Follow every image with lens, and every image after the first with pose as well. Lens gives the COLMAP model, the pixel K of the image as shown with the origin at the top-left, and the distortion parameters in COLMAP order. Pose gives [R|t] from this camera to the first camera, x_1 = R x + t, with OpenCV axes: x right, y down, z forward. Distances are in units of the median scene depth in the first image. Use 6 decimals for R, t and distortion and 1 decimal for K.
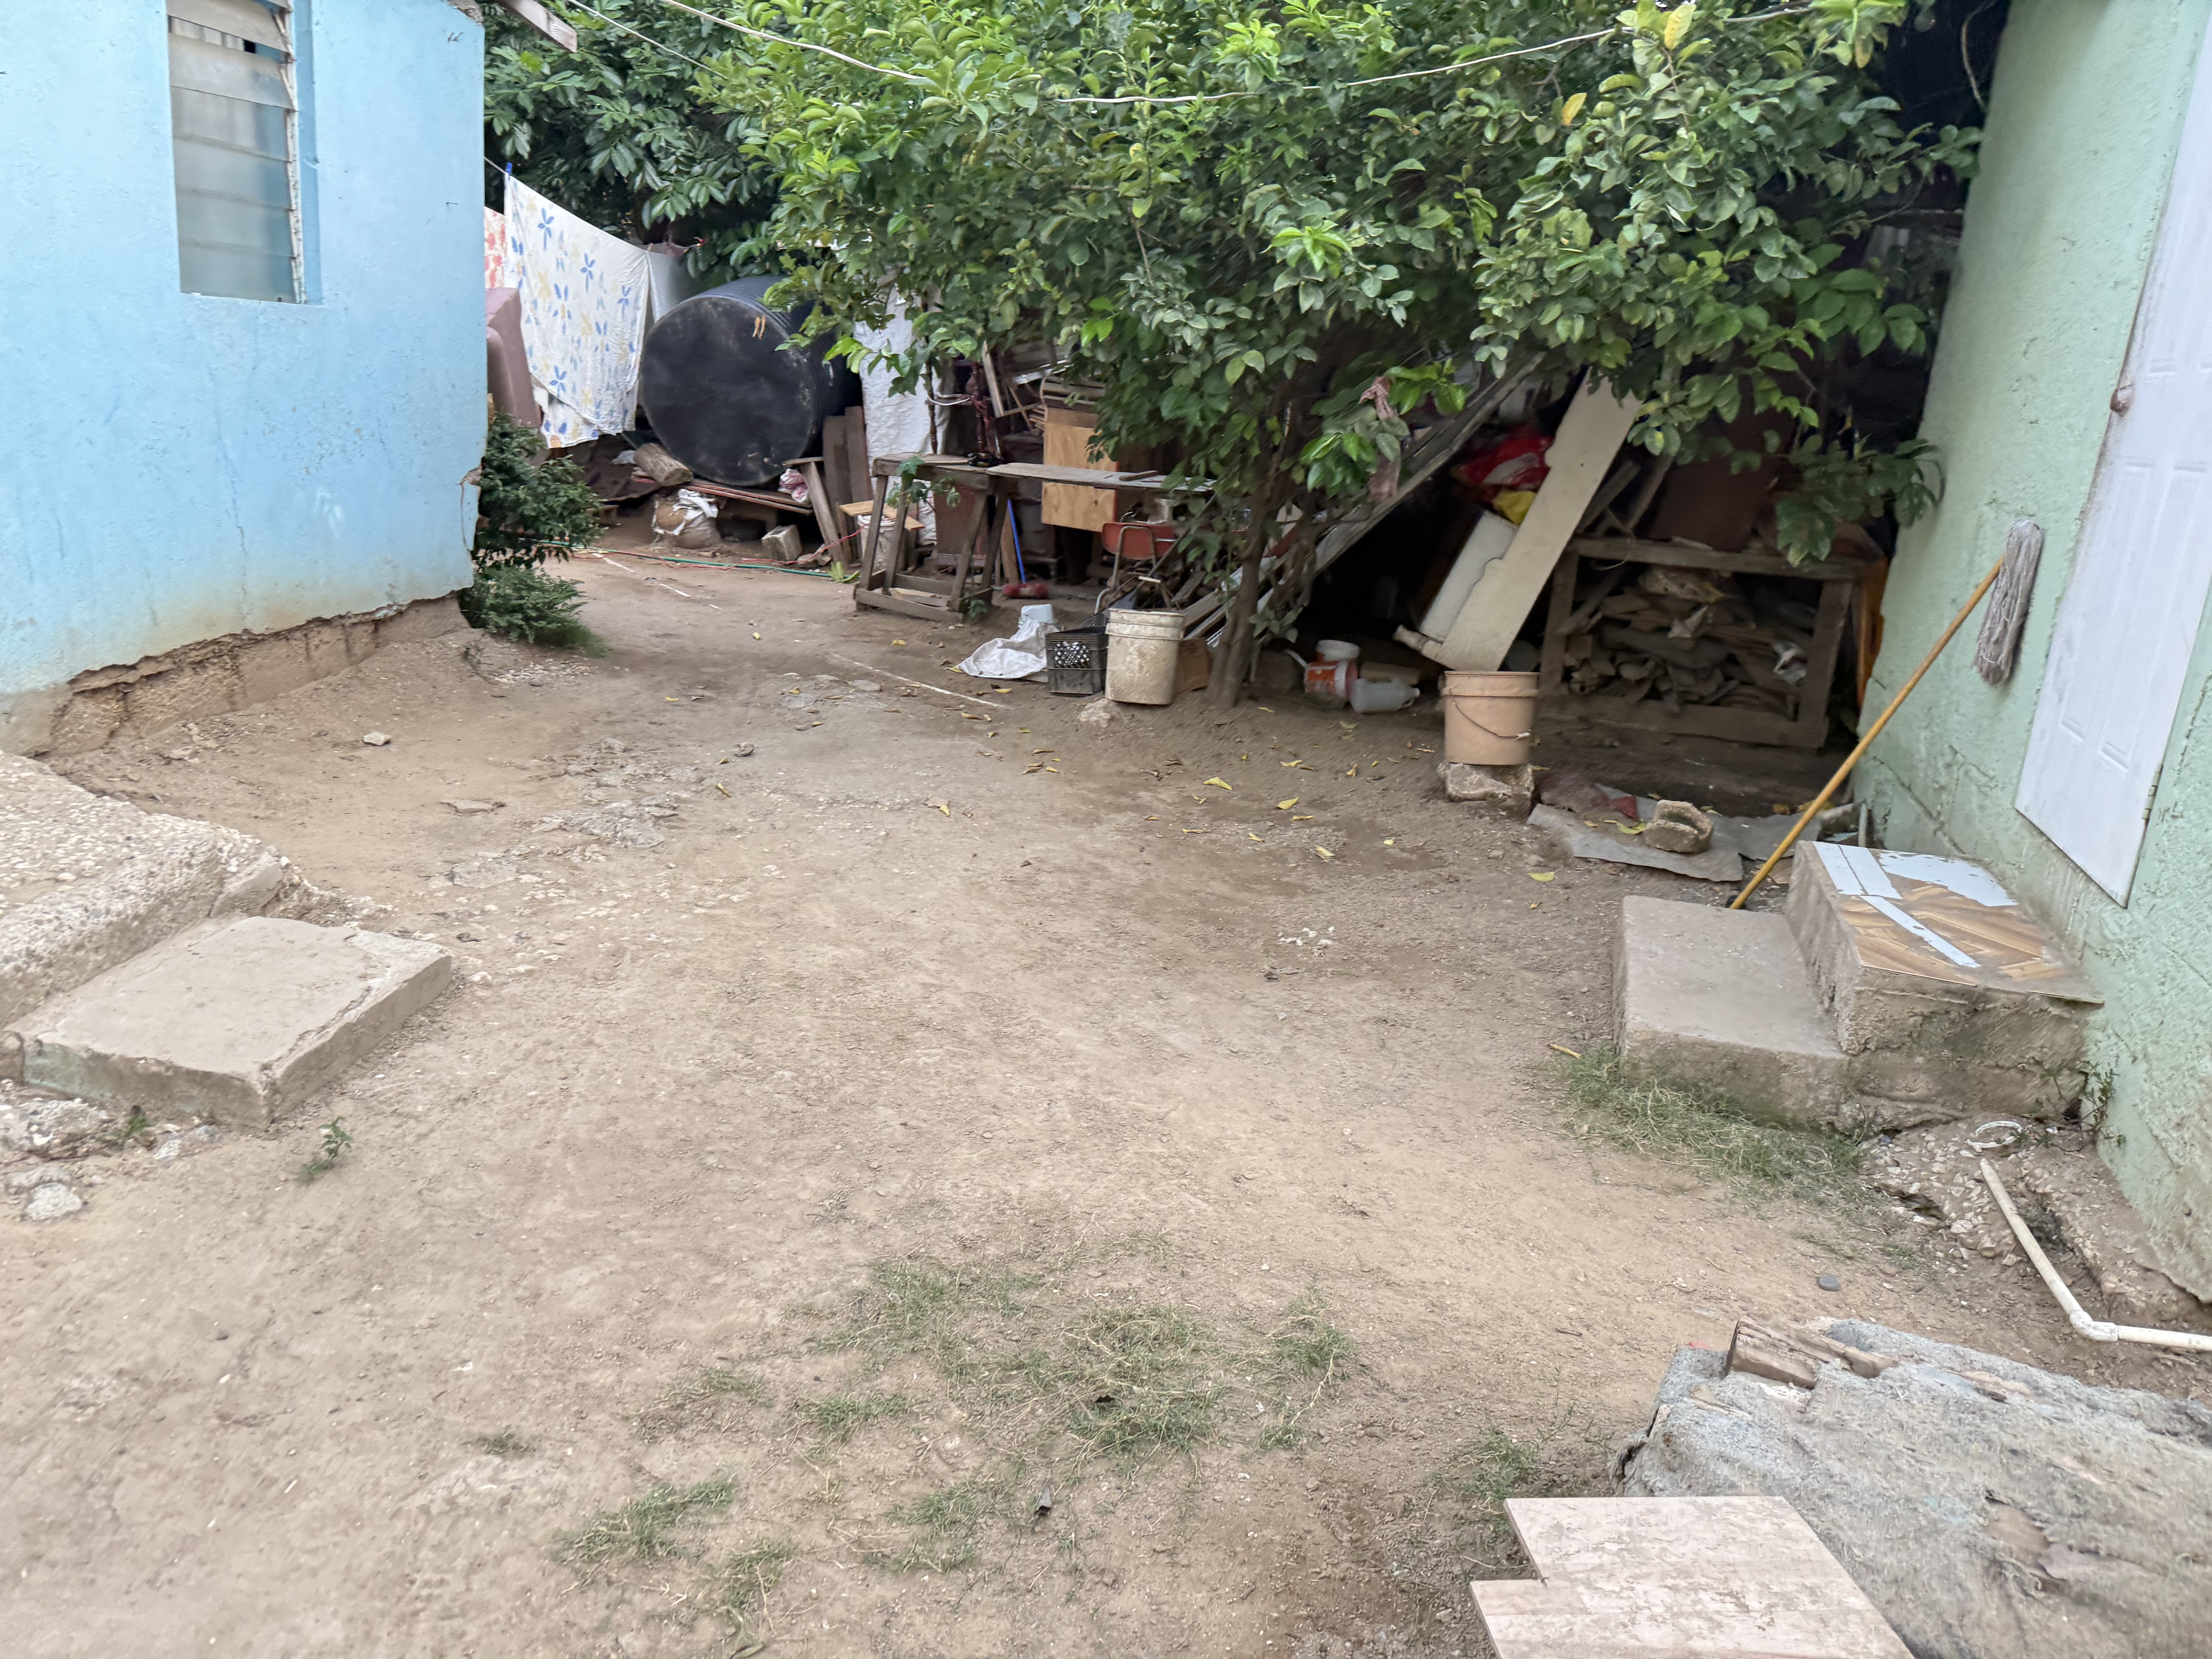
lens RADIAL K [[1540.3, 0, 1099.7], [0, 1540.3, 825.2], [0, 0, 1]] dist [0.012353, -0.027335]
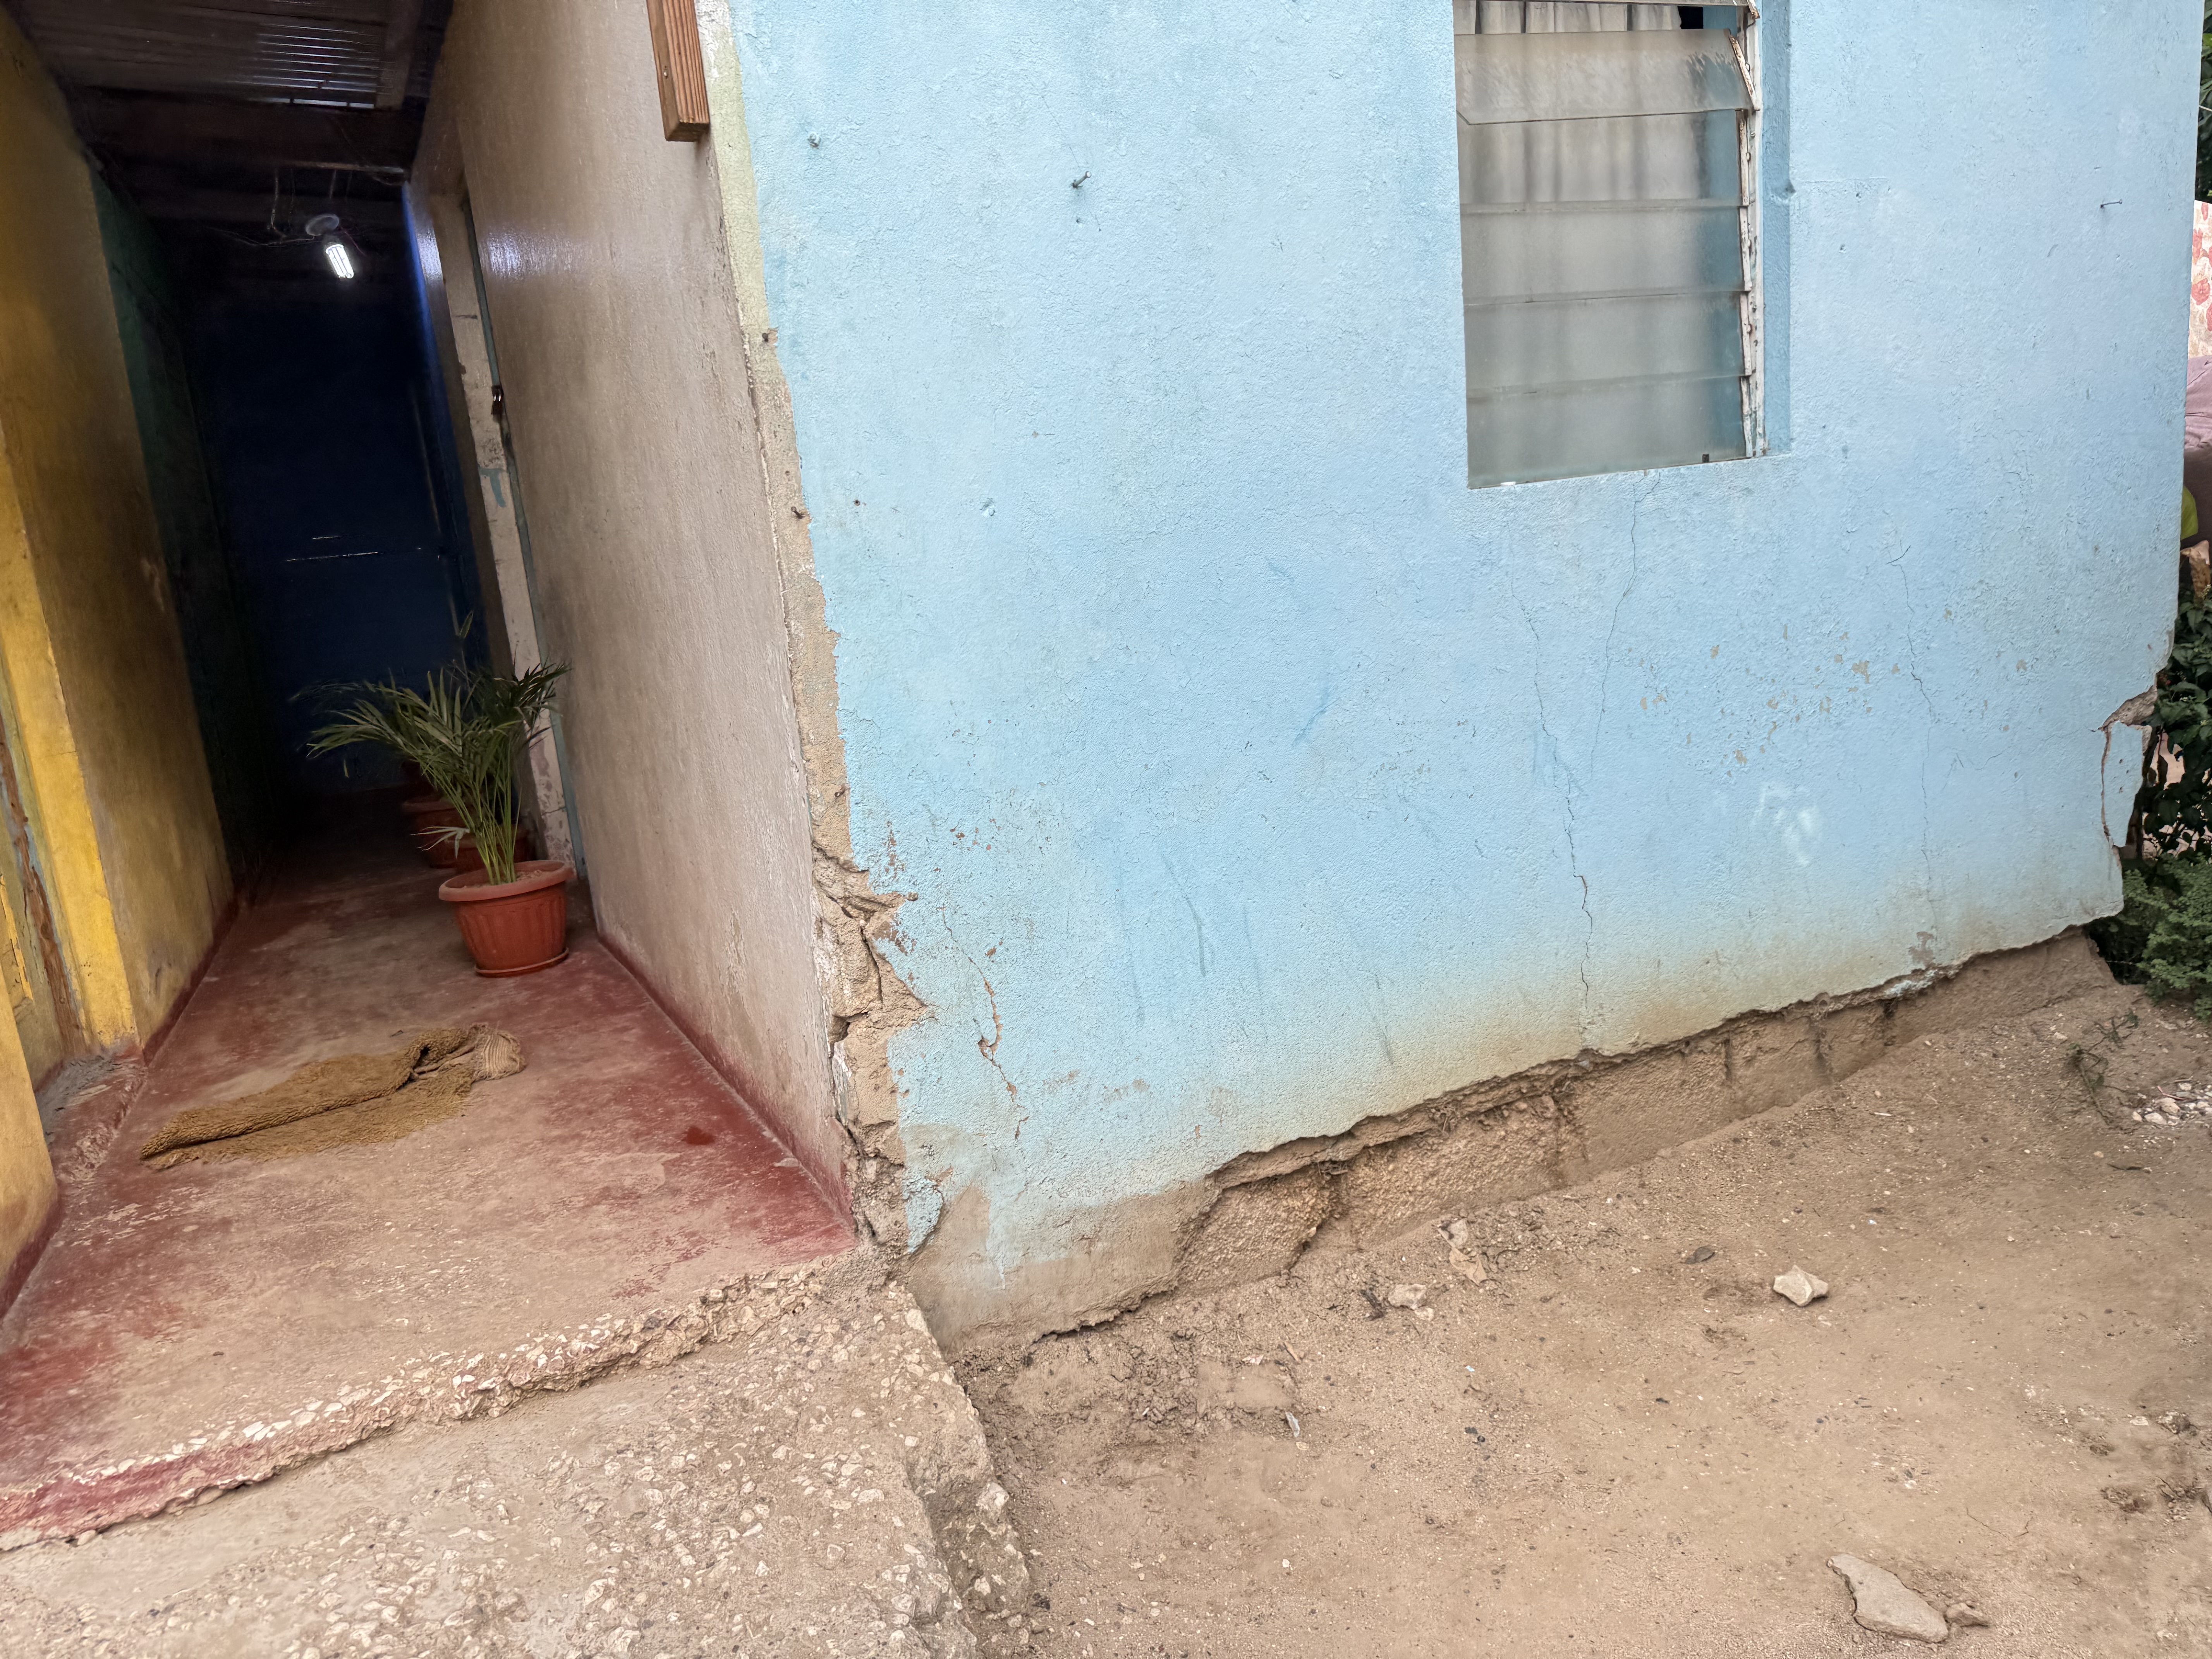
lens RADIAL K [[1540.3, 0, 1094.4], [0, 1540.3, 818.9], [0, 0, 1]] dist [0.012353, -0.027335]
pose [[0.484178, 0.039613, -0.874072, -0.149656], [-0.103629, 0.994540, -0.012331, -0.183834], [0.868811, 0.096550, 0.485640, 0.556486]]
